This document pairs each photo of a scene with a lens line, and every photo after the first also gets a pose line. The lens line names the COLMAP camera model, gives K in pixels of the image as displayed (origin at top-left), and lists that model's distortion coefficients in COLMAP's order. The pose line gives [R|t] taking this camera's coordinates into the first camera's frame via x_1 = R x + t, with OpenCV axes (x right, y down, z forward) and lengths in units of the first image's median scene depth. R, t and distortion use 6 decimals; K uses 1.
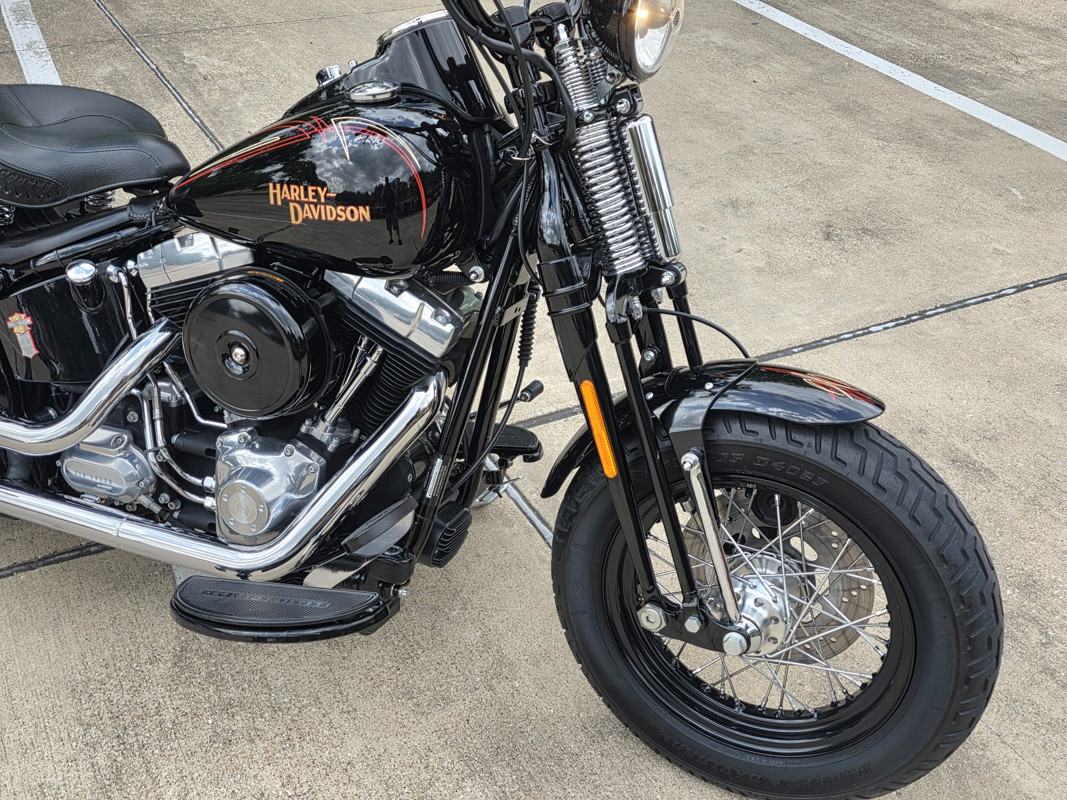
lens RADIAL K [[1121.8, 0, 533.5], [0, 1121.8, 400.0], [0, 0, 1]] dist [0.110801, -0.152194]
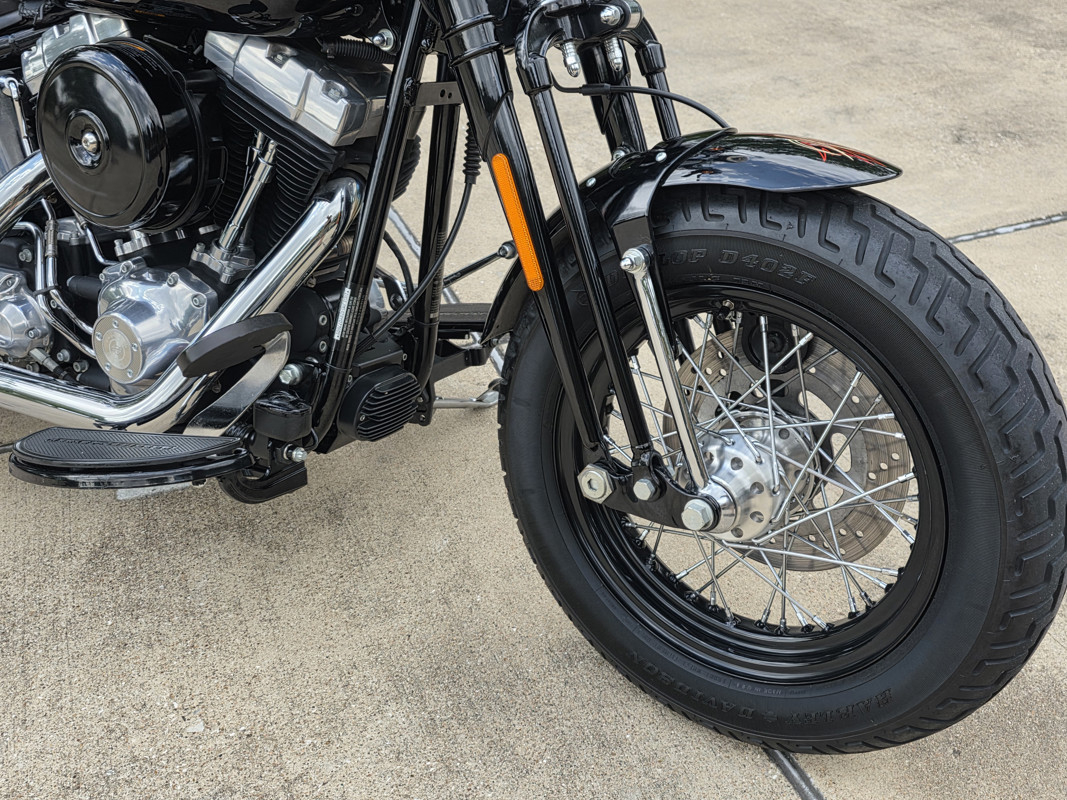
lens RADIAL K [[1126.3, 0, 551.4], [0, 1126.3, 404.6], [0, 0, 1]] dist [0.099779, -0.138027]
pose [[0.988212, 0.014840, -0.152369, 0.175490], [-0.018917, 0.999500, -0.025340, 0.147959], [0.151917, 0.027923, 0.987999, 0.230769]]
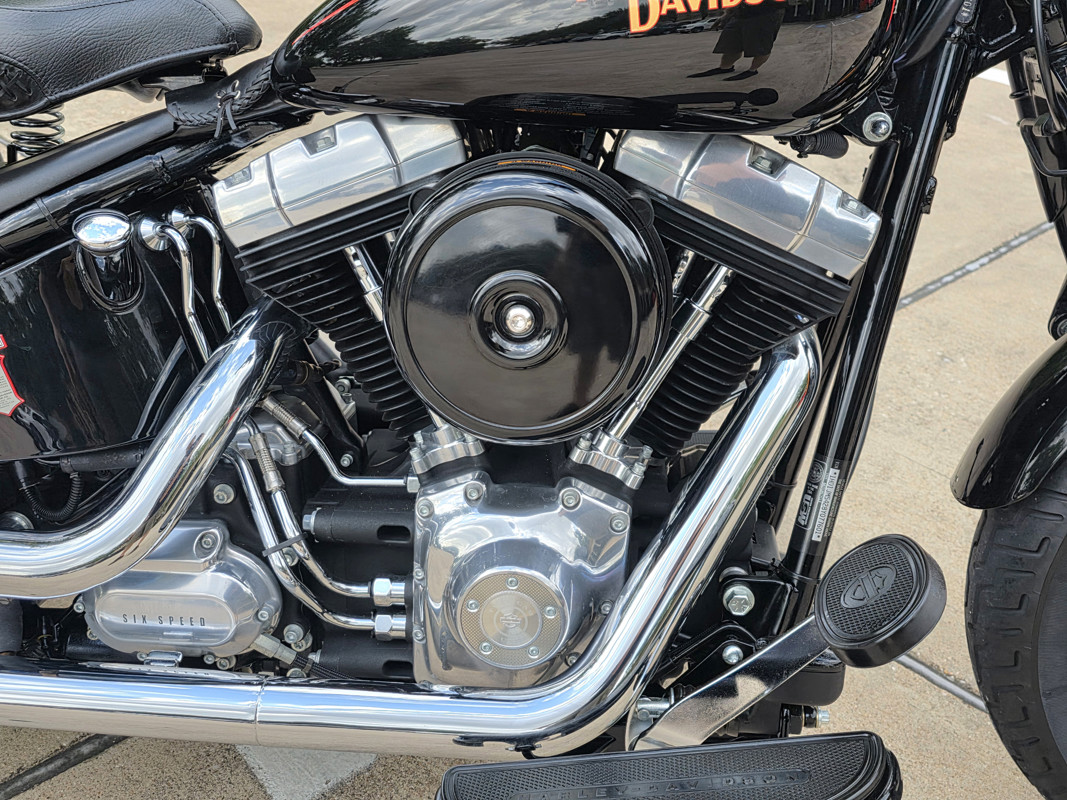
lens RADIAL K [[1117.5, 0, 527.2], [0, 1117.5, 414.5], [0, 0, 1]] dist [0.063211, -0.033981]
pose [[0.960559, -0.152419, 0.232585, -0.350702], [0.161687, 0.986614, -0.021204, 0.012493], [-0.226240, 0.057974, 0.972345, 0.468519]]
